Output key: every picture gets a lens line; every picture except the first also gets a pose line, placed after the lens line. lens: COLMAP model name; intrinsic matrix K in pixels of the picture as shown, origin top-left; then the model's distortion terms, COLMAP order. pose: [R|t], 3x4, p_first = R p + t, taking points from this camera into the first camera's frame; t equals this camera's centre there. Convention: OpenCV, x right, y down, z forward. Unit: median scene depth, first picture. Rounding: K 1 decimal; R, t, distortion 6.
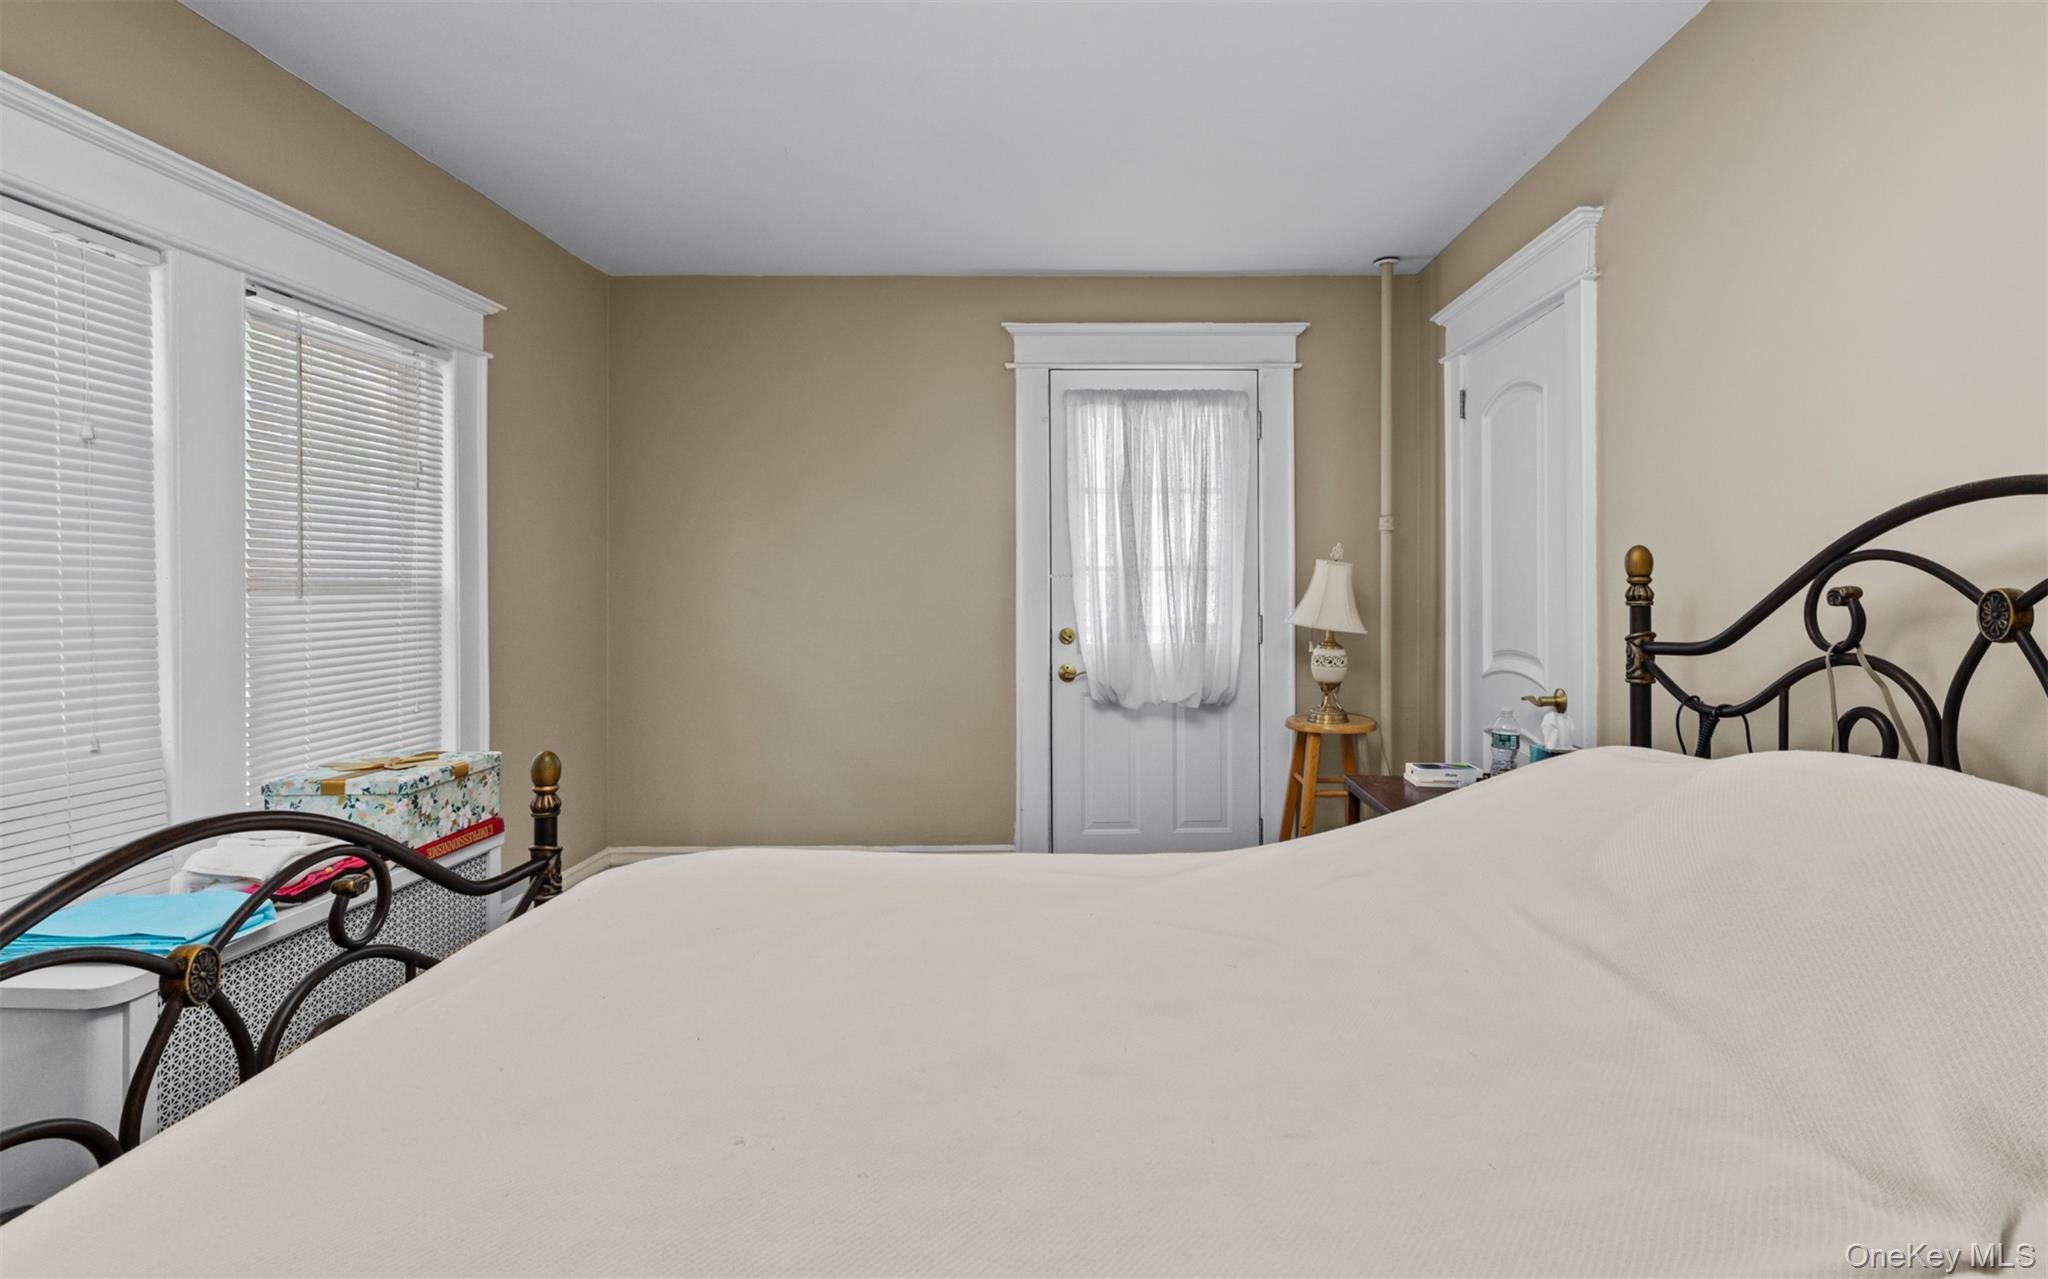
lens RADIAL K [[916.8, 0, 1029.1], [0, 916.8, 591.9], [0, 0, 1]] dist [0.002173, 0.000340]
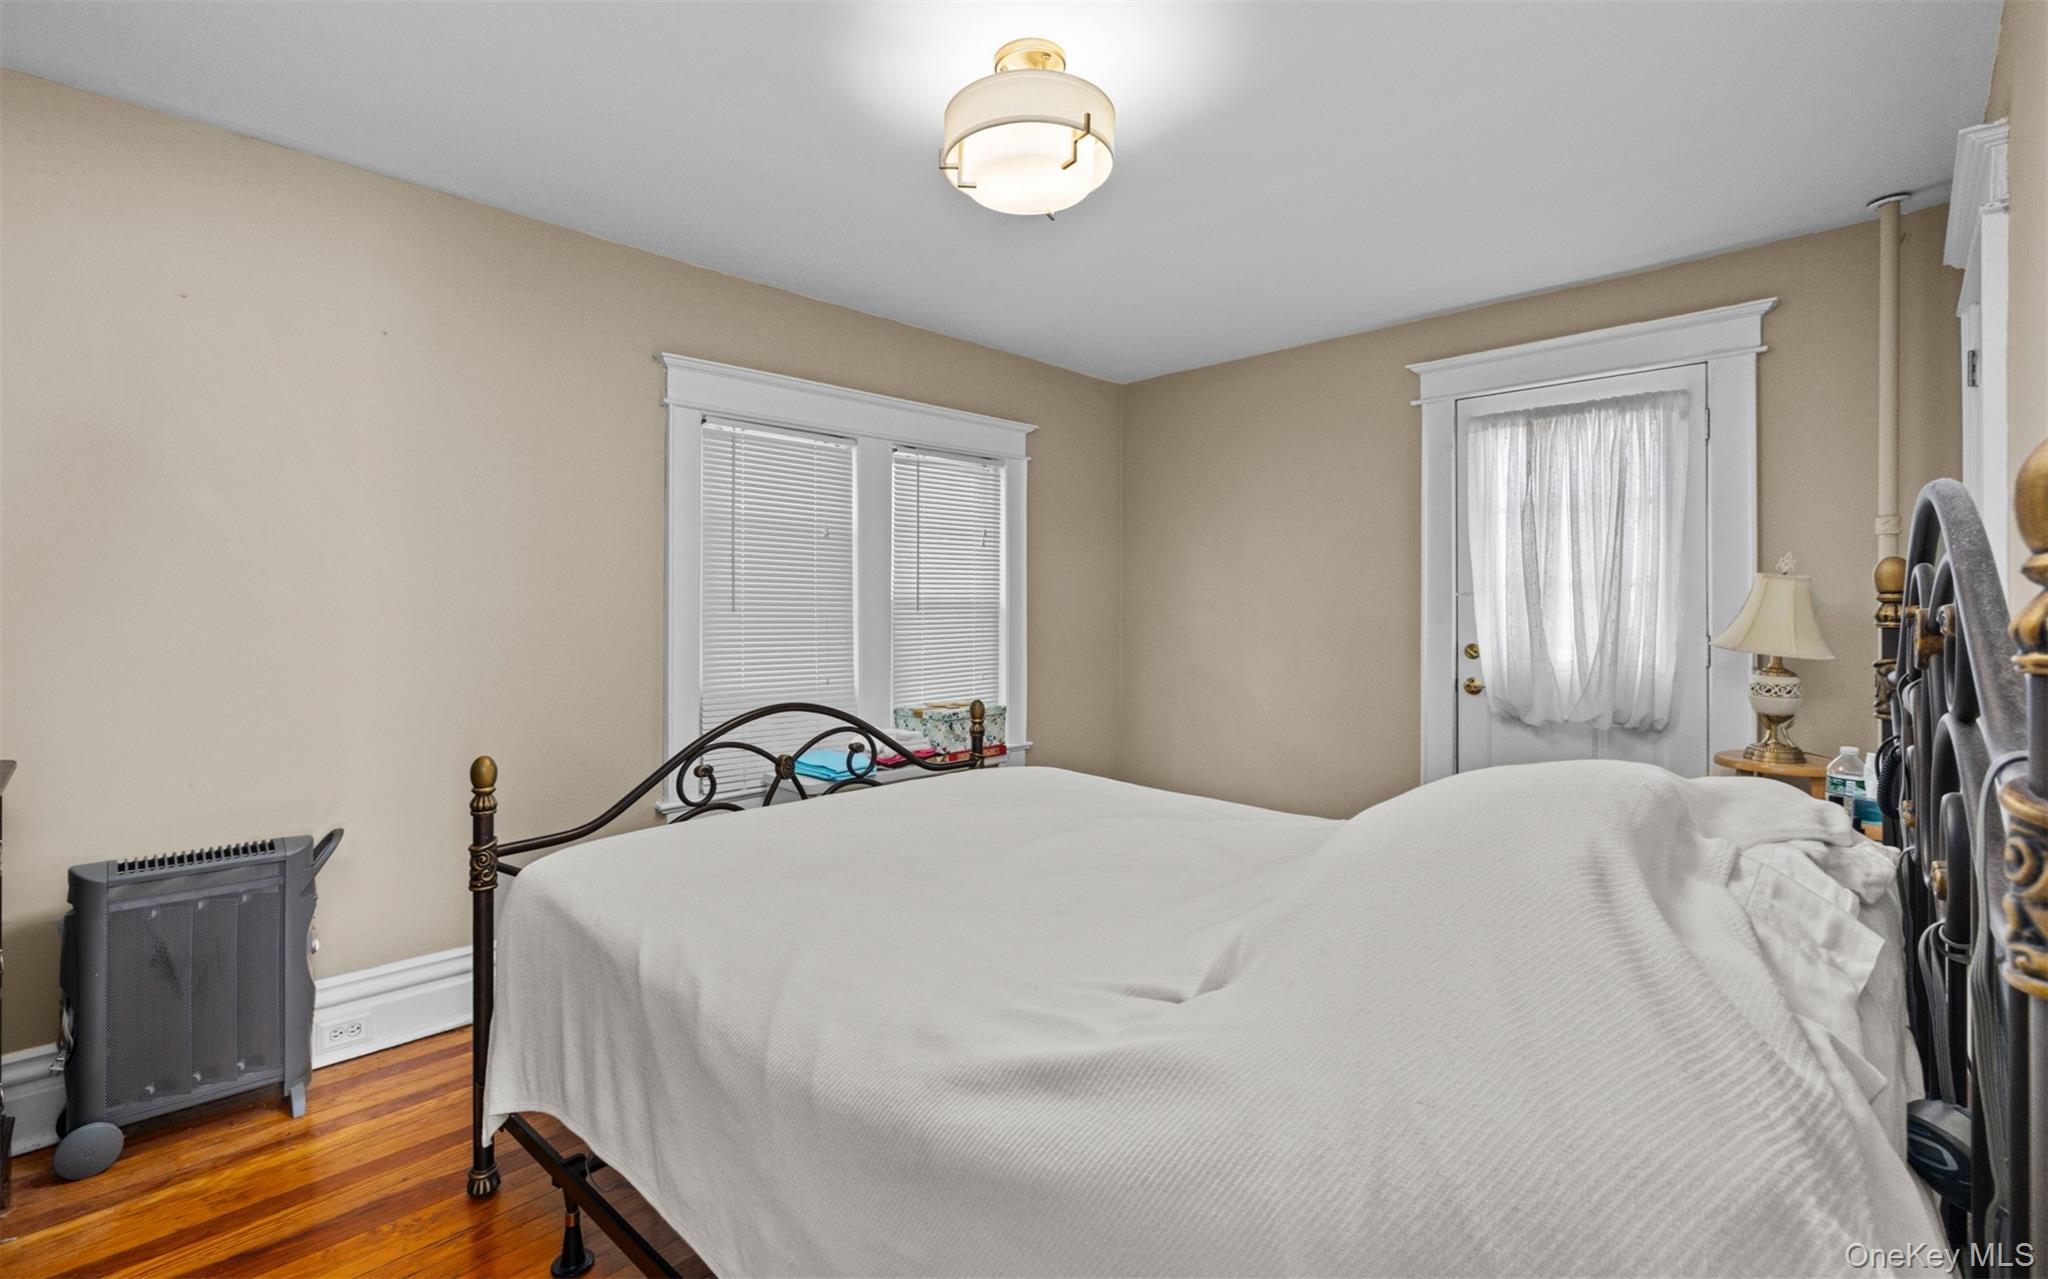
lens RADIAL K [[849.6, 0, 1024.1], [0, 849.6, 603.8], [0, 0, 1]] dist [-0.000981, -0.000022]
pose [[0.731614, -0.000799, -0.681719, 0.337821], [-0.002082, 0.999992, -0.003407, -0.001565], [0.681716, 0.003912, 0.731606, -0.063985]]
